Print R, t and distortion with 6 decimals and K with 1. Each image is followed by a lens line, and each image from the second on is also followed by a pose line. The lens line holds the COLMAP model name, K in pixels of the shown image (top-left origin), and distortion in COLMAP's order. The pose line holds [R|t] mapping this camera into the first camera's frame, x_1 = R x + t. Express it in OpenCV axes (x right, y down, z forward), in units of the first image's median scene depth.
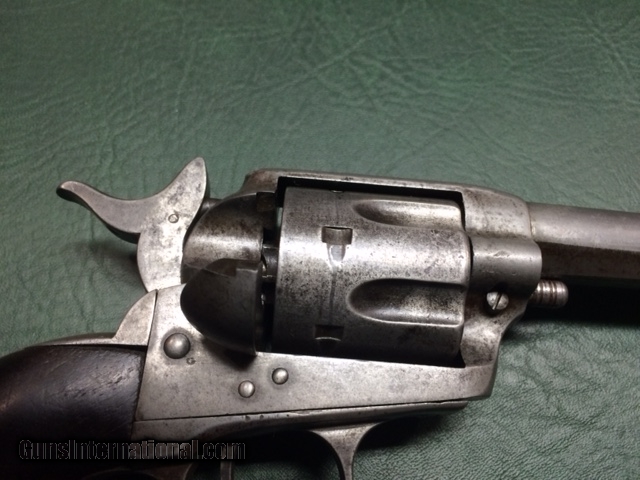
lens RADIAL K [[559.4, 0, 320.0], [0, 559.4, 240.0], [0, 0, 1]] dist [0.086658, -0.172102]
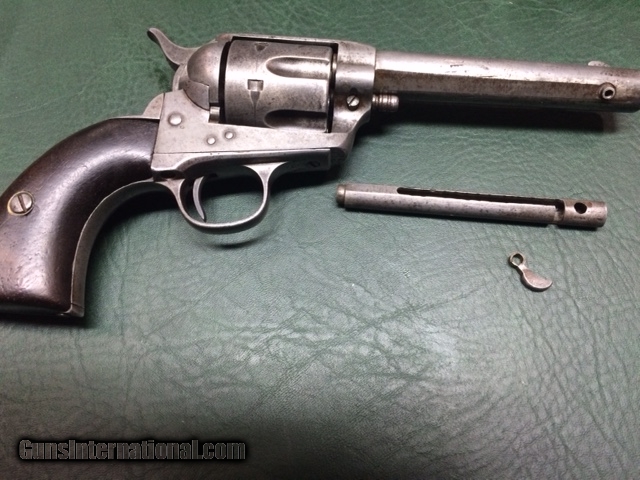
lens RADIAL K [[559.4, 0, 320.0], [0, 559.4, 240.0], [0, 0, 1]] dist [0.086658, -0.172102]
pose [[0.997296, -0.003581, -0.073401, 0.363264], [0.006282, 0.999310, 0.036597, 0.515736], [0.073219, -0.036959, 0.996631, -0.852344]]
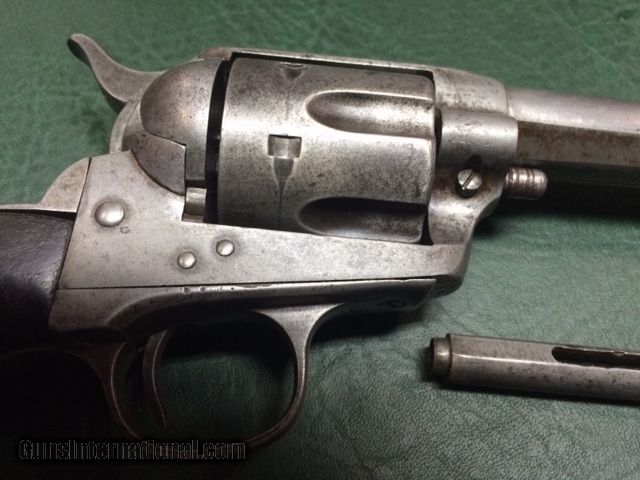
lens RADIAL K [[559.4, 0, 320.0], [0, 559.4, 240.0], [0, 0, 1]] dist [0.086658, -0.172102]
pose [[0.999997, 0.002291, 0.000854, 0.077235], [-0.002249, 0.998954, -0.045676, 0.264040], [-0.000958, 0.045674, 0.998956, 0.105089]]
